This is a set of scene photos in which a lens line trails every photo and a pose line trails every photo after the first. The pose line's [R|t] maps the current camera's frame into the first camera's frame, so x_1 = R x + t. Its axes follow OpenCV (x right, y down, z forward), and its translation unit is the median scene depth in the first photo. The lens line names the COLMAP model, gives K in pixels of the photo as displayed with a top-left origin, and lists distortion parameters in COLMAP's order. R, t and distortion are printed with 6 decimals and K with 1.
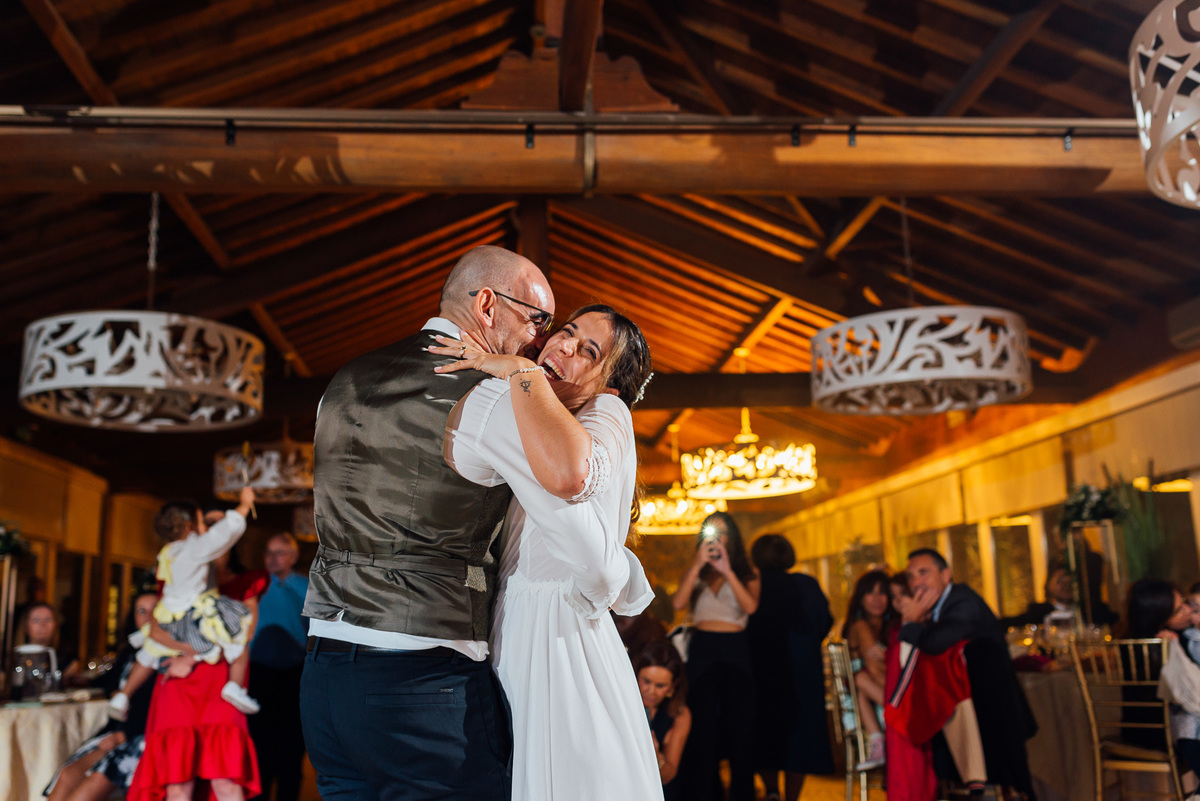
lens RADIAL K [[1143.0, 0, 602.6], [0, 1143.0, 400.6], [0, 0, 1]] dist [0.005213, -0.010988]
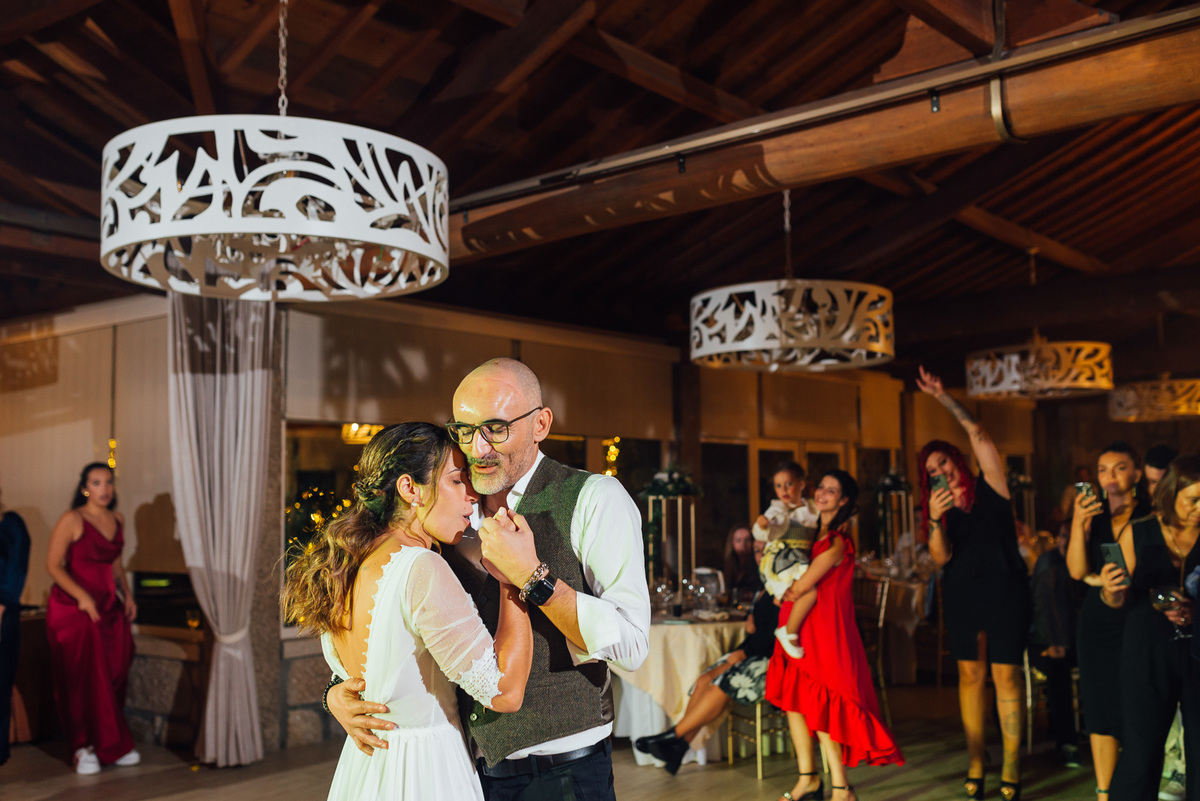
lens RADIAL K [[1143.0, 0, 602.6], [0, 1143.0, 400.6], [0, 0, 1]] dist [0.005213, -0.010988]
pose [[0.716954, -0.047185, -0.695521, 0.272129], [0.133384, 0.988559, 0.070430, -0.062296], [0.684240, -0.143267, 0.715045, 0.070393]]
